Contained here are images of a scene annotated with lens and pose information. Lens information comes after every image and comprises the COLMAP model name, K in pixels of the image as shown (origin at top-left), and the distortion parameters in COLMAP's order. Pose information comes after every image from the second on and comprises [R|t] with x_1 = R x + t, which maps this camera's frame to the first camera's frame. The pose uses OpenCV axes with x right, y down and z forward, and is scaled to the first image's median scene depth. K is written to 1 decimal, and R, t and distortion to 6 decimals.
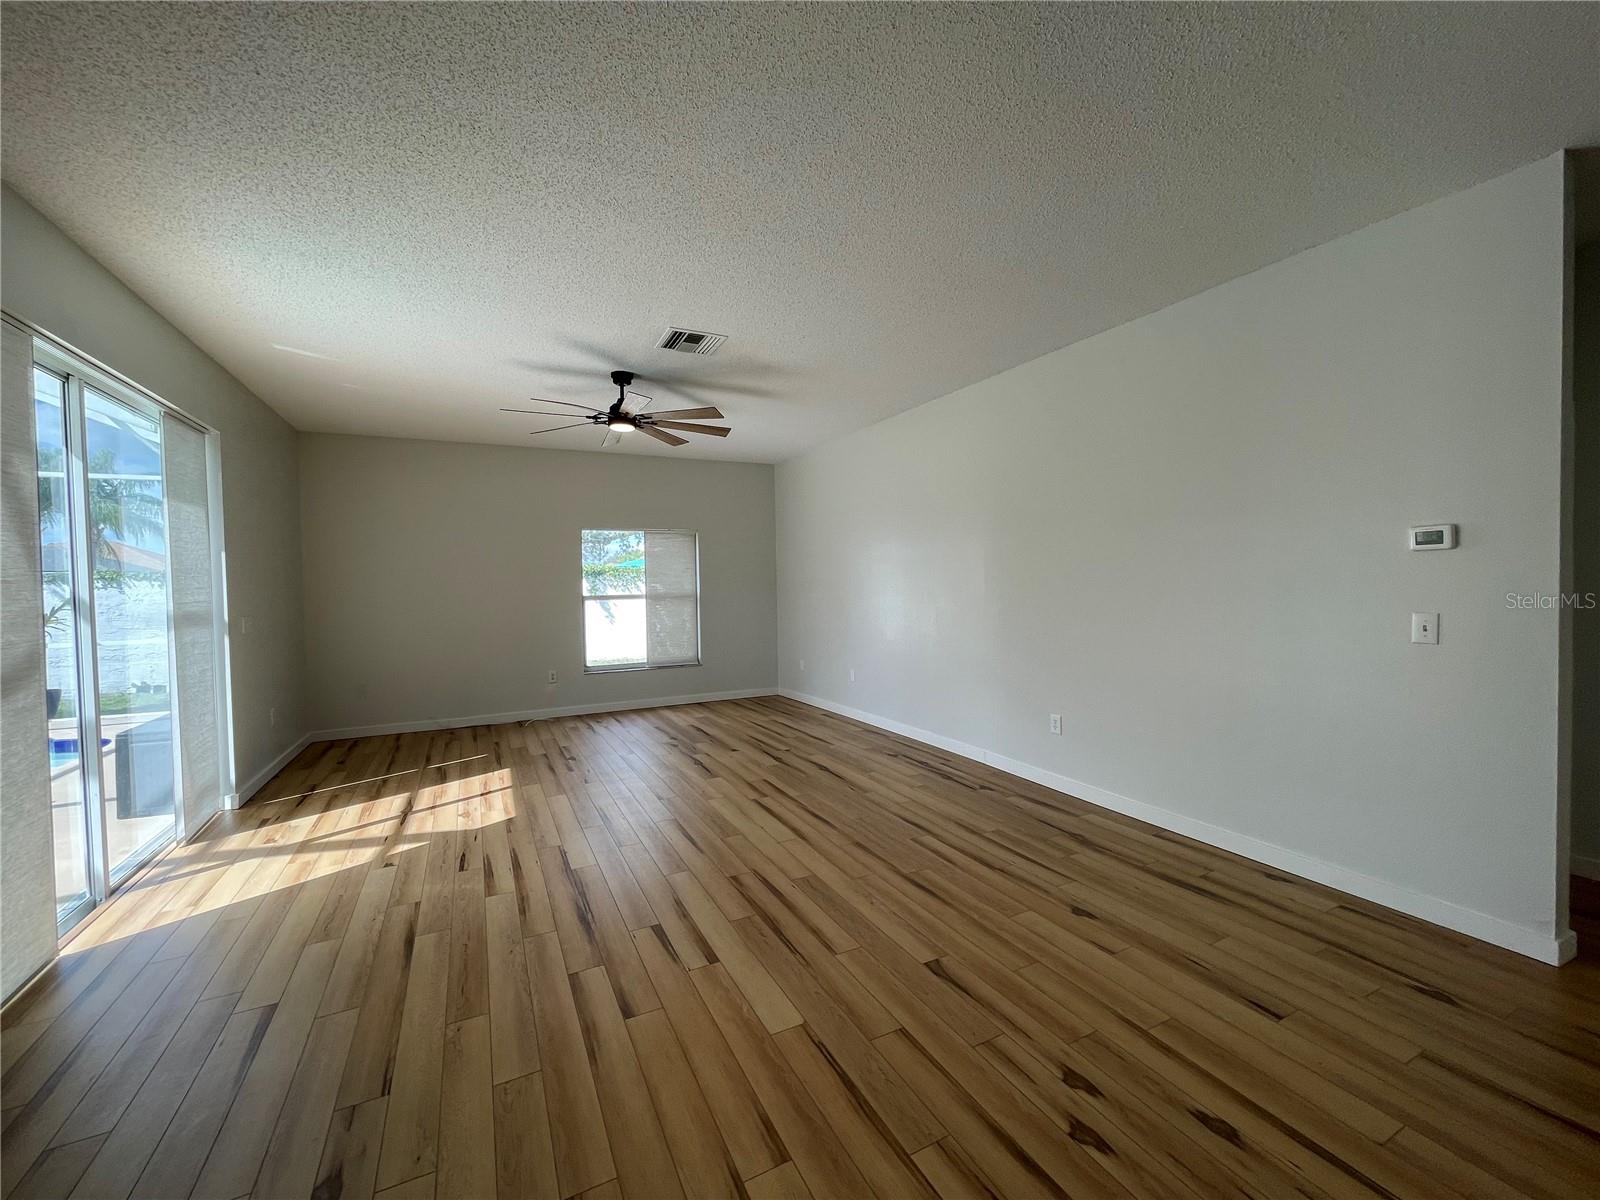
lens RADIAL K [[648.8, 0, 798.5], [0, 648.8, 597.1], [0, 0, 1]] dist [-0.002275, -0.000344]
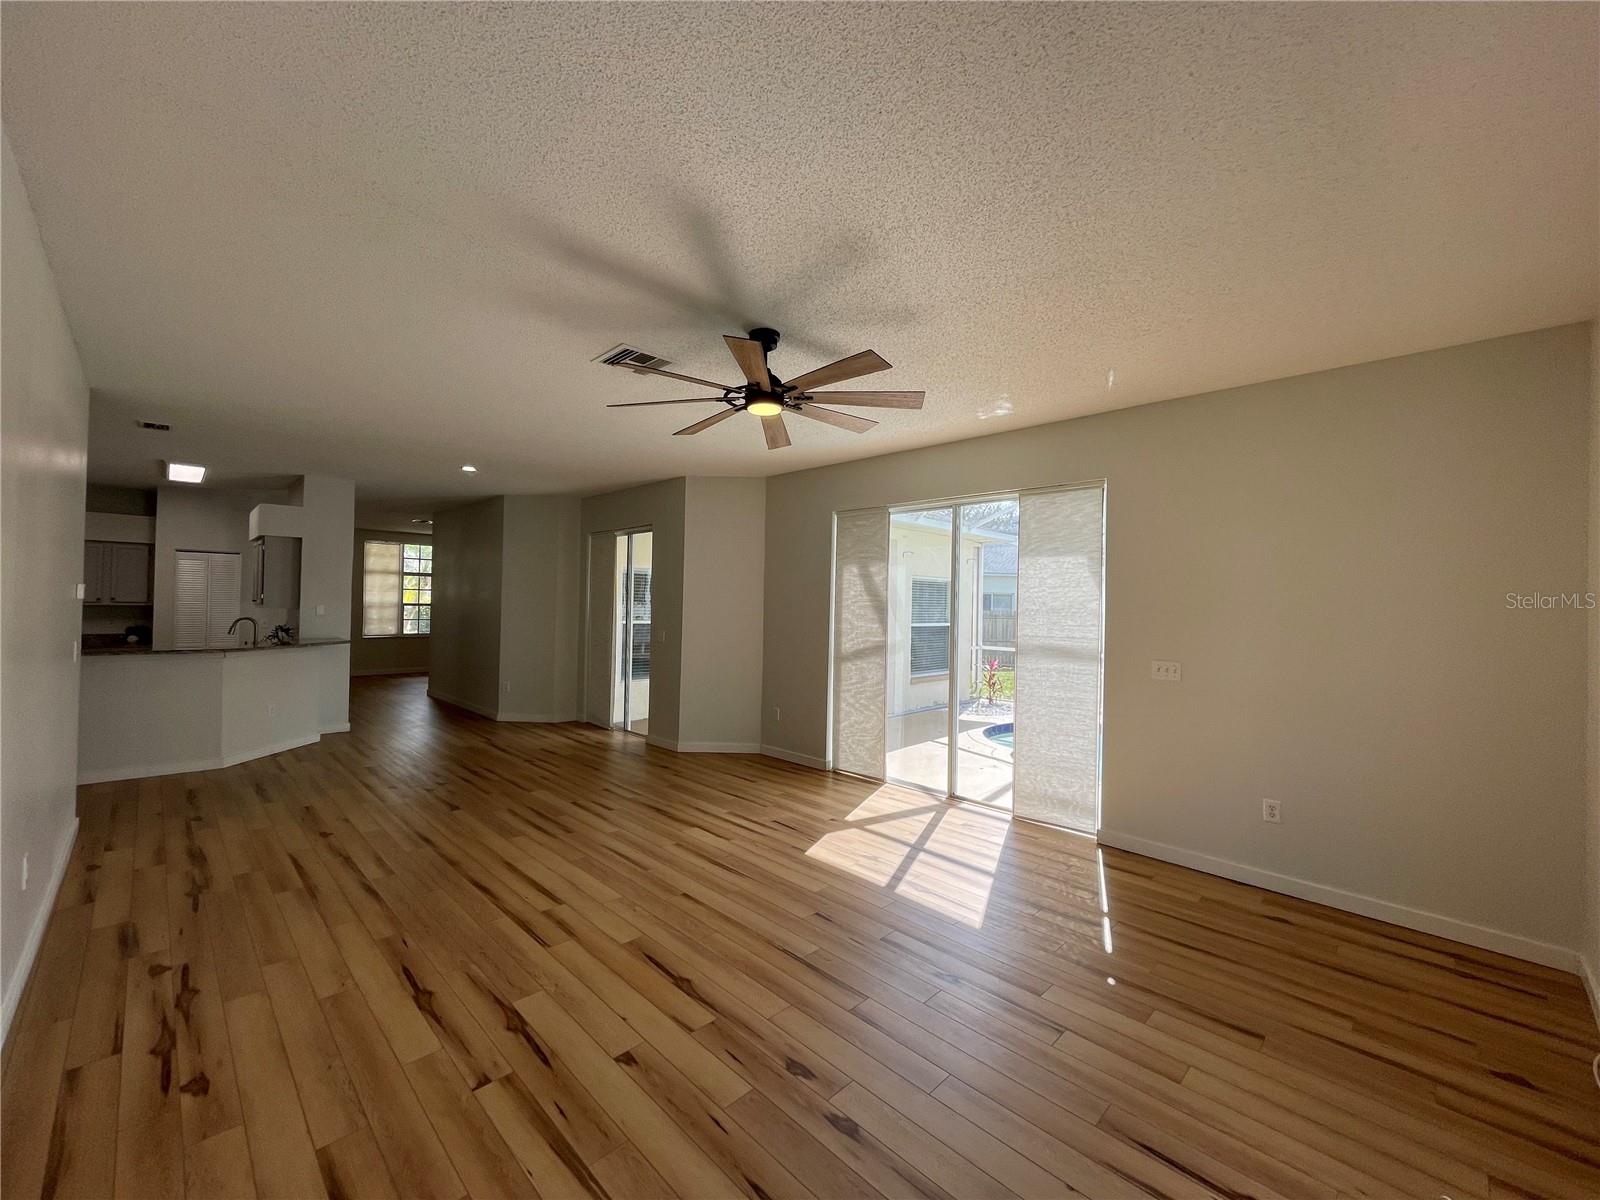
lens RADIAL K [[645.7, 0, 796.0], [0, 645.7, 596.7], [0, 0, 1]] dist [-0.002032, 0.000298]
pose [[-0.950429, -0.004163, -0.310912, -0.093971], [-0.010883, 0.999743, 0.019882, -0.077123], [0.310750, 0.022280, -0.950231, 1.810856]]
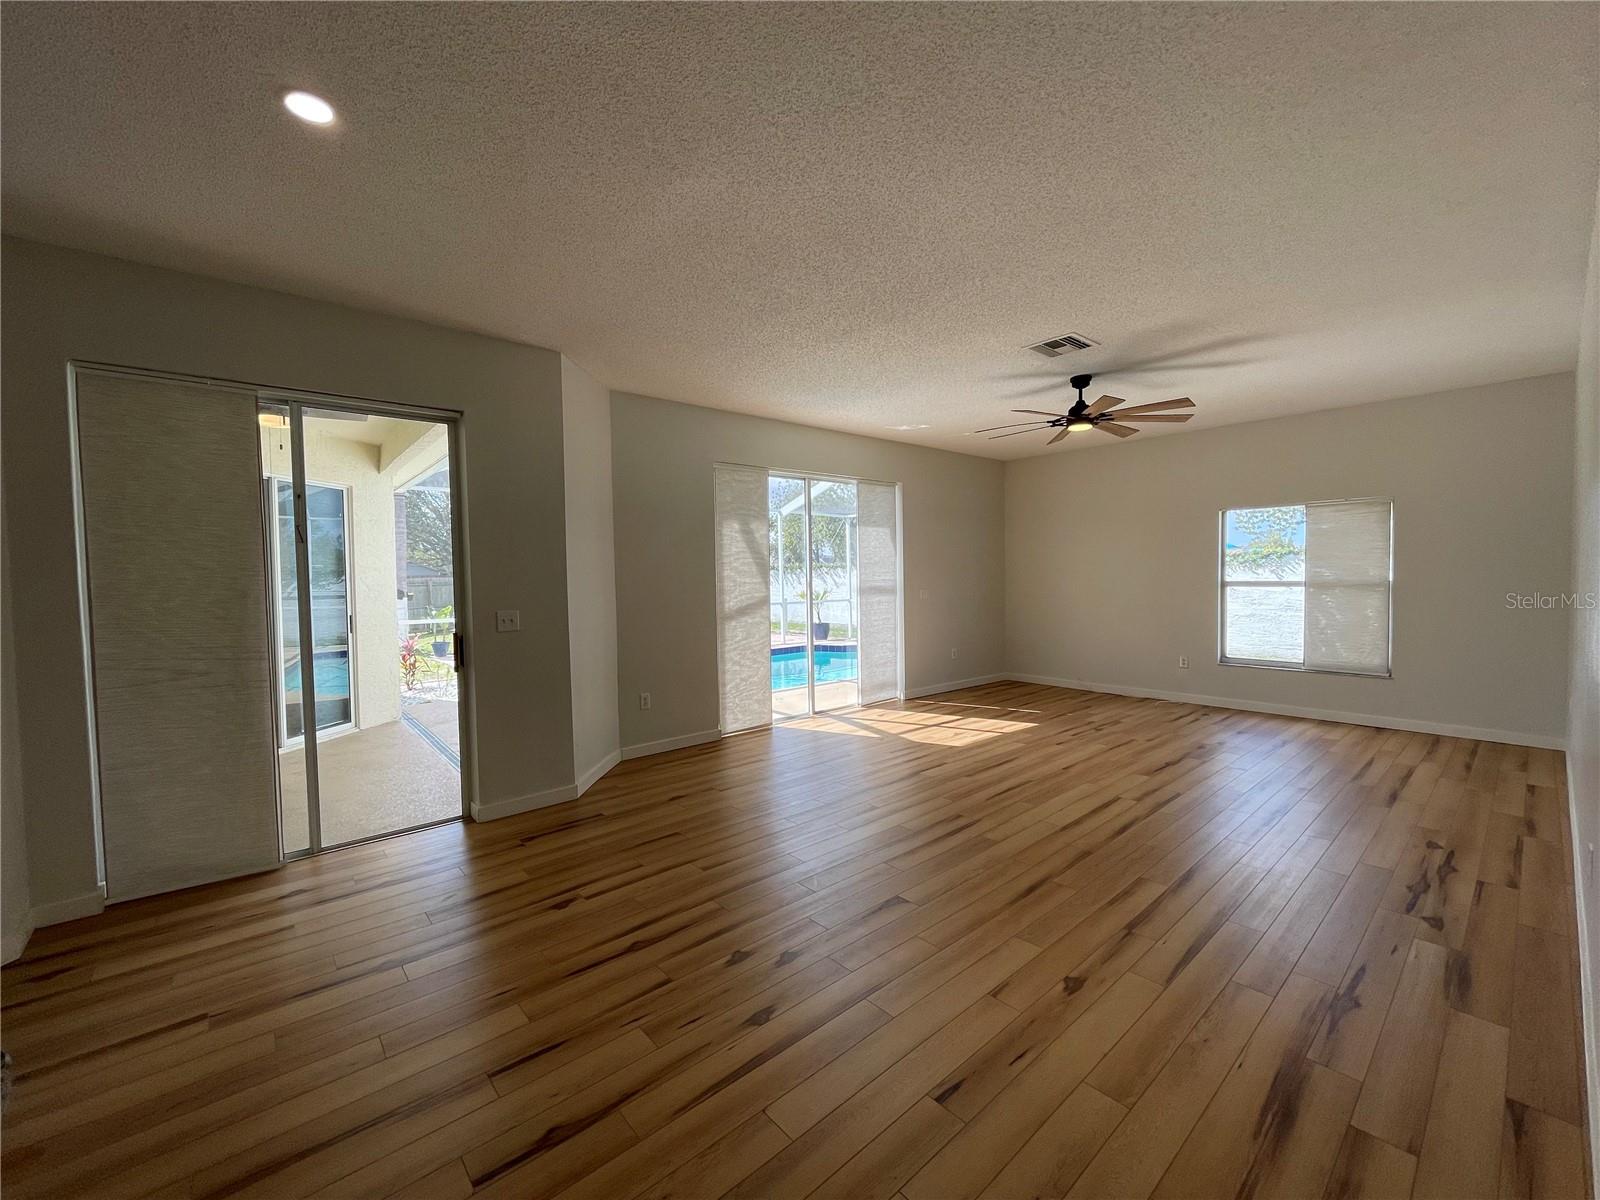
lens RADIAL K [[648.8, 0, 798.5], [0, 648.8, 597.1], [0, 0, 1]] dist [-0.002275, -0.000344]
pose [[0.242394, 0.047324, -0.969023, 0.729502], [-0.014926, 0.998873, 0.045048, -0.020771], [0.970063, 0.003544, 0.242827, 0.301778]]
